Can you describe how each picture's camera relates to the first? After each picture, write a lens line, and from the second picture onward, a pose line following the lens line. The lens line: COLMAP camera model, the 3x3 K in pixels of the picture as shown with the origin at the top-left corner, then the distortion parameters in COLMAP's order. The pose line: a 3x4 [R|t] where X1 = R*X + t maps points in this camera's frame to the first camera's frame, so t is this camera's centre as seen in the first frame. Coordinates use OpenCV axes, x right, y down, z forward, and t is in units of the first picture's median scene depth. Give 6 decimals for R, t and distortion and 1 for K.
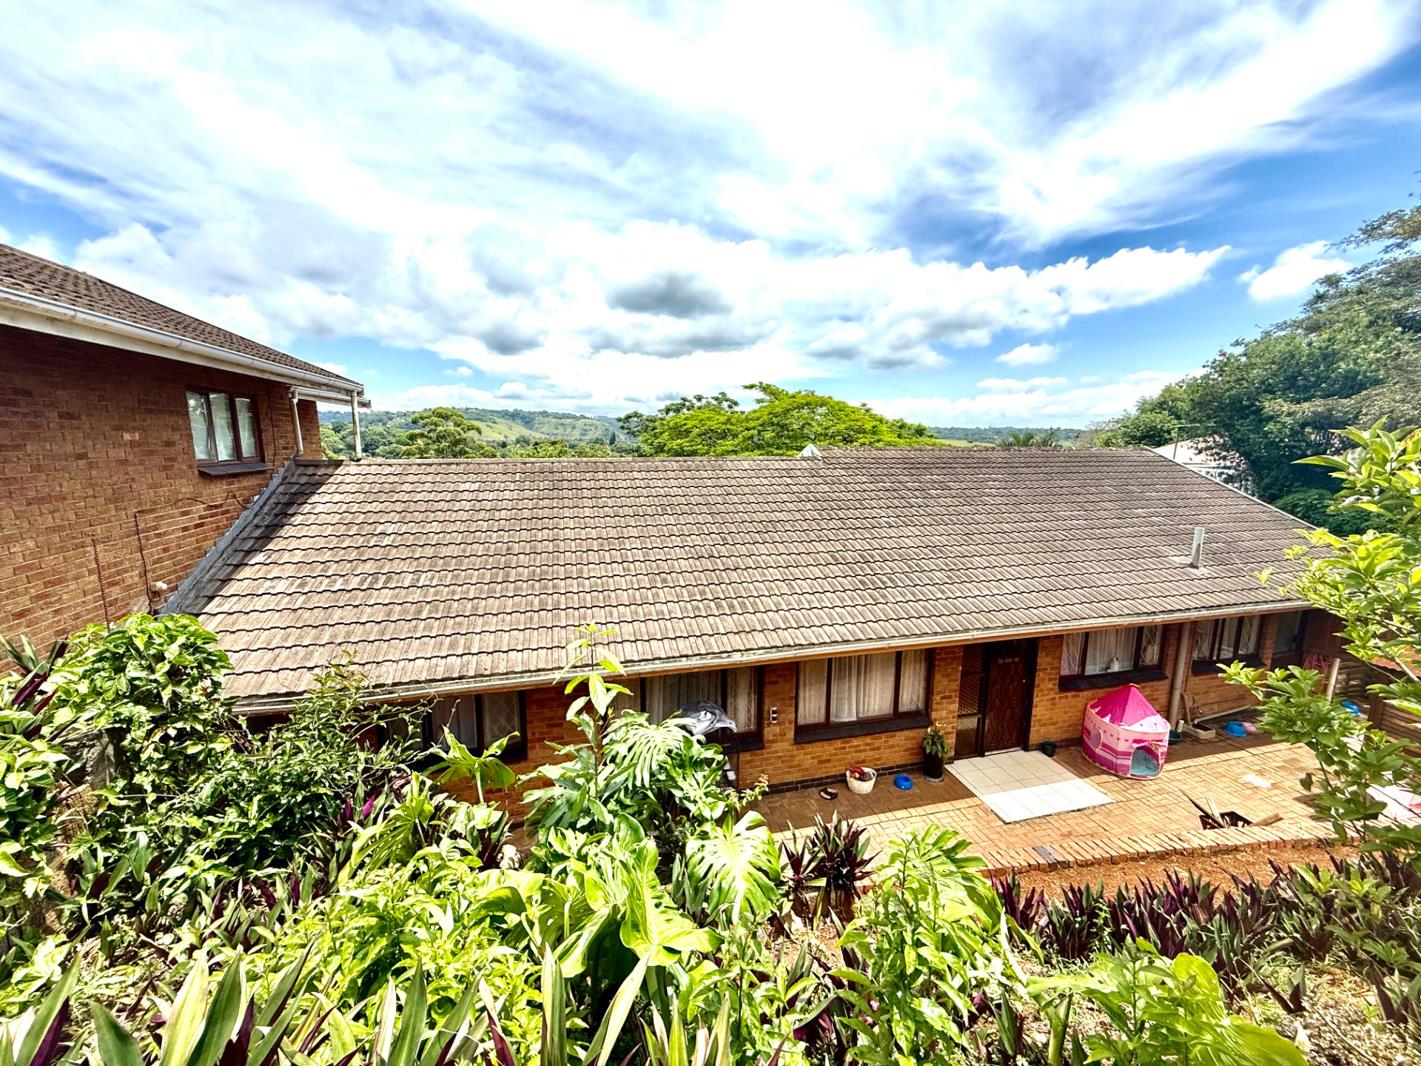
lens RADIAL K [[571.9, 0, 710.5], [0, 571.9, 533.0], [0, 0, 1]] dist [0.011634, 0.000000]
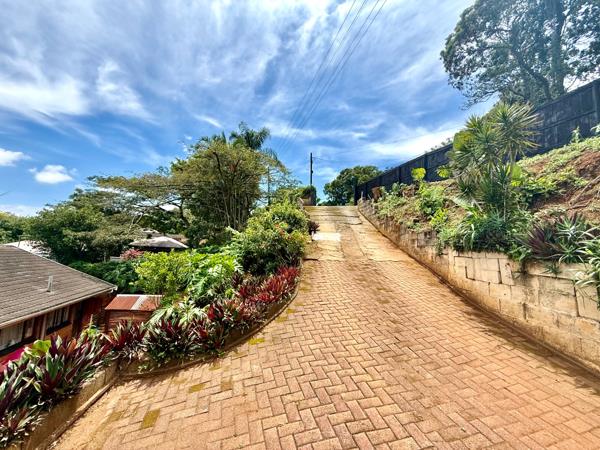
lens RADIAL K [[241.5, 0, 300.0], [0, 241.5, 225.0], [0, 0, 1]] dist [0.011634, 0.000000]
pose [[-0.007977, 0.114686, 0.993370, -0.207959], [0.114772, 0.986941, -0.113022, 0.011266], [-0.993360, 0.113109, -0.021036, -0.100476]]
